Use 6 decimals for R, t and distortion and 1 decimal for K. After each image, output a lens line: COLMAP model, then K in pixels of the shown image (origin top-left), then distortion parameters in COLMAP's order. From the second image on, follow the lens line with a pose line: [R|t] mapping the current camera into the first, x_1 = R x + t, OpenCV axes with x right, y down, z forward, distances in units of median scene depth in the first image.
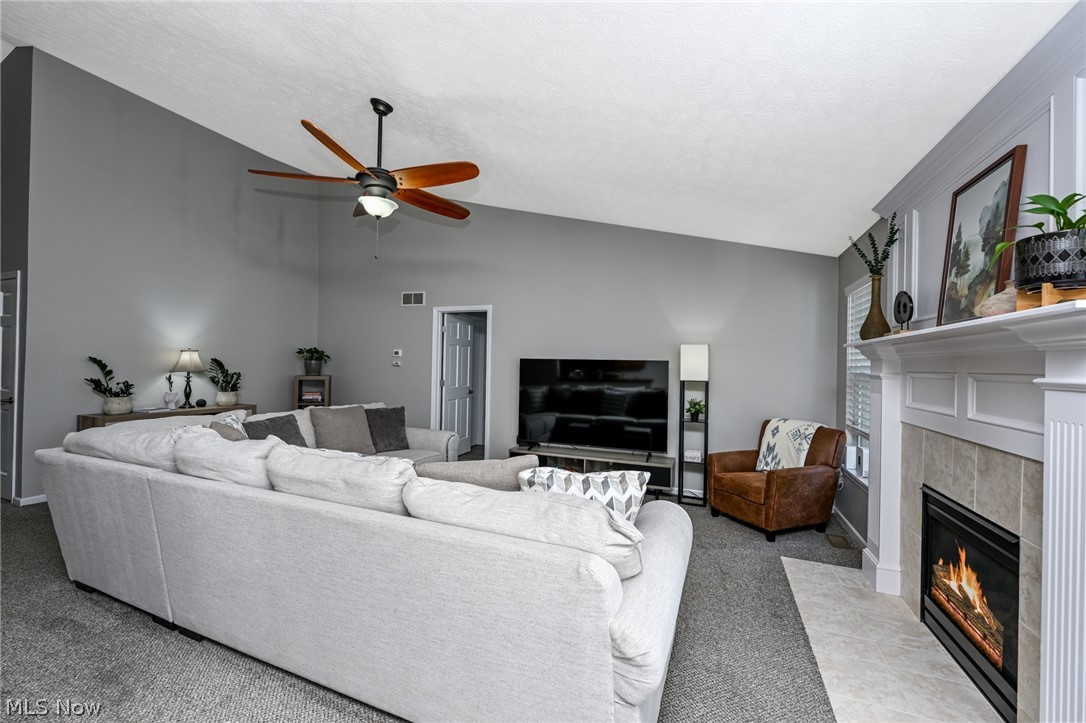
lens RADIAL K [[434.5, 0, 542.1], [0, 434.5, 362.3], [0, 0, 1]] dist [-0.008215, 0.000052]
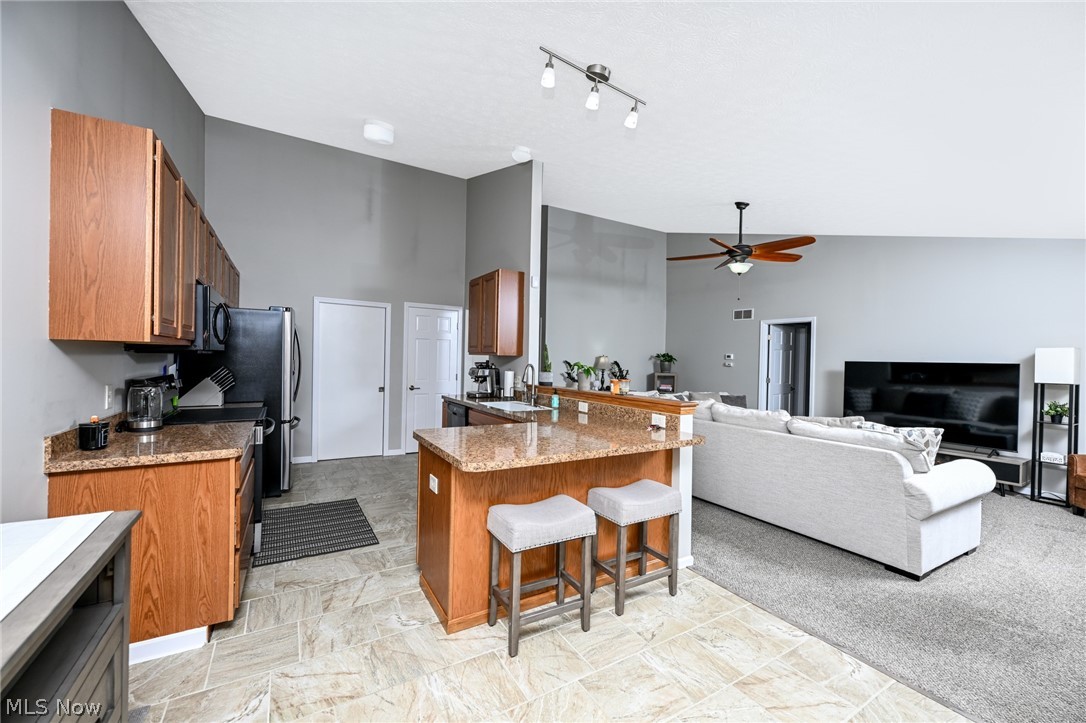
lens RADIAL K [[434.5, 0, 536.3], [0, 434.5, 360.8], [0, 0, 1]] dist [-0.008215, 0.000052]
pose [[0.793082, 0.000679, -0.609114, 0.002062], [-0.003017, 0.999991, -0.002814, -0.003927], [0.609107, 0.004070, 0.793078, -0.518396]]
